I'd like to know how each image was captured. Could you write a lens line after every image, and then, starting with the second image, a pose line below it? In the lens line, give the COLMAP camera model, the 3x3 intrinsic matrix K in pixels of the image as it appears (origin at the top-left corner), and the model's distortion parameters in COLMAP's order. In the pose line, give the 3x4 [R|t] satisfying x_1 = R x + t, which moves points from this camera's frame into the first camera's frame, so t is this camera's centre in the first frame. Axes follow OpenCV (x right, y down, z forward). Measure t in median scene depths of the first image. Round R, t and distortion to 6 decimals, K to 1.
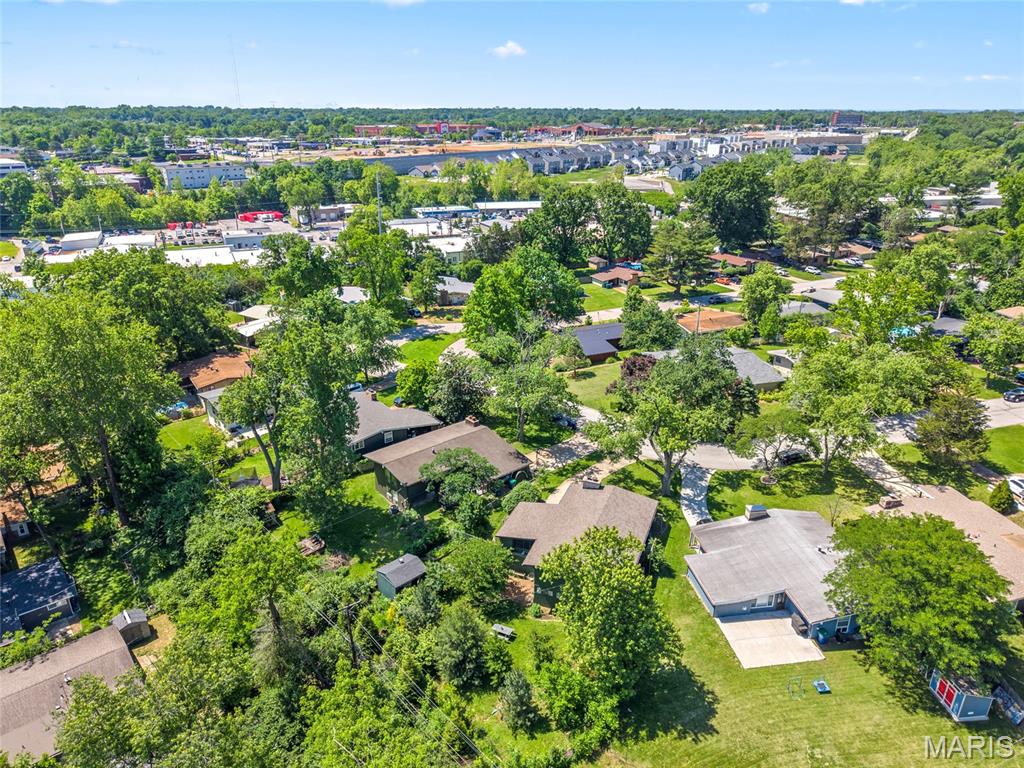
lens RADIAL K [[688.3, 0, 507.5], [0, 688.3, 390.3], [0, 0, 1]] dist [0.052383, -0.053596]
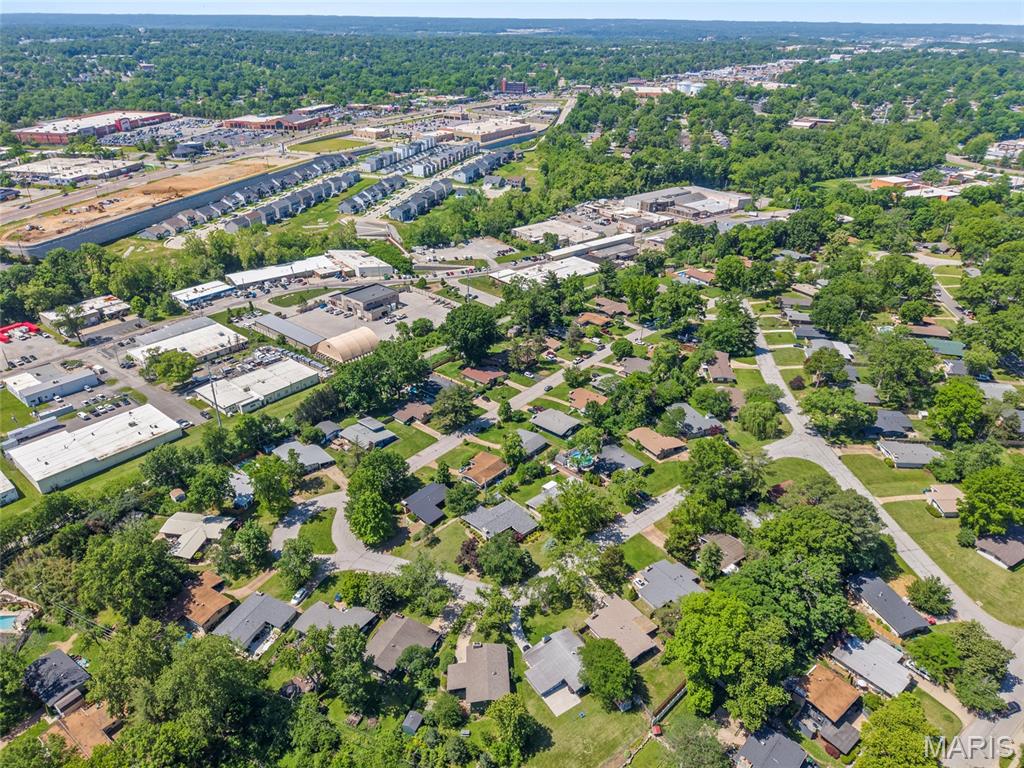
lens RADIAL K [[688.3, 0, 507.5], [0, 688.3, 390.3], [0, 0, 1]] dist [0.052383, -0.053596]
pose [[0.911225, -0.194765, 0.362953, -0.422755], [0.158325, 0.979069, 0.127893, -0.899925], [-0.380265, -0.059075, 0.922989, -1.007046]]
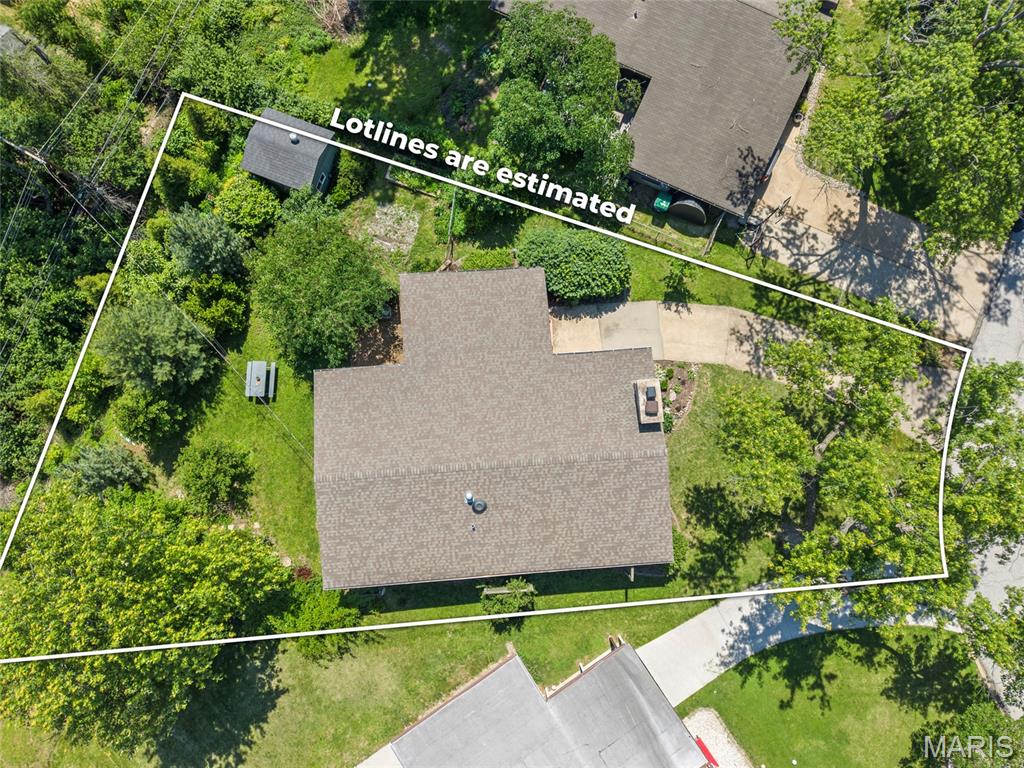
lens RADIAL K [[688.3, 0, 507.5], [0, 688.3, 390.3], [0, 0, 1]] dist [0.052383, -0.053596]
pose [[0.423341, 0.902162, -0.082984, 0.110174], [-0.368753, 0.255252, 0.893794, -0.194151], [0.827529, -0.347779, 0.440734, 0.726993]]
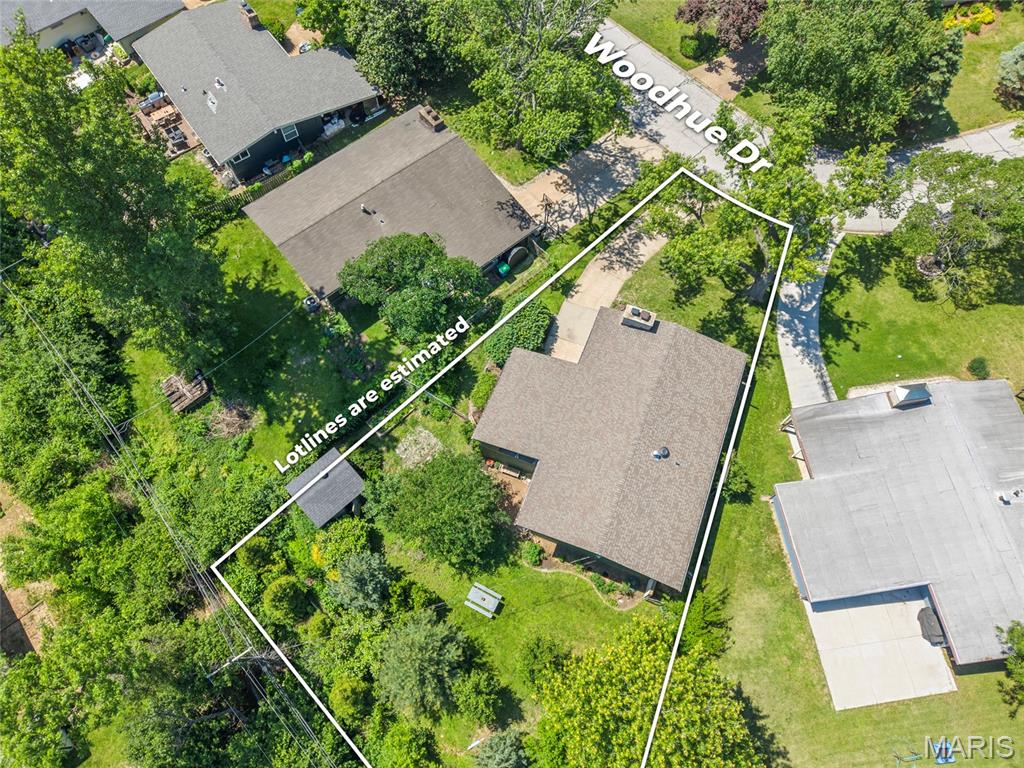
lens RADIAL K [[726.1, 0, 491.4], [0, 726.1, 384.4], [0, 0, 1]] dist [0.041865, -0.028085]
pose [[0.999801, 0.018558, 0.007310, -0.007249], [-0.018679, 0.742586, 0.669490, -0.227078], [0.006996, -0.669493, 0.742785, 0.483820]]
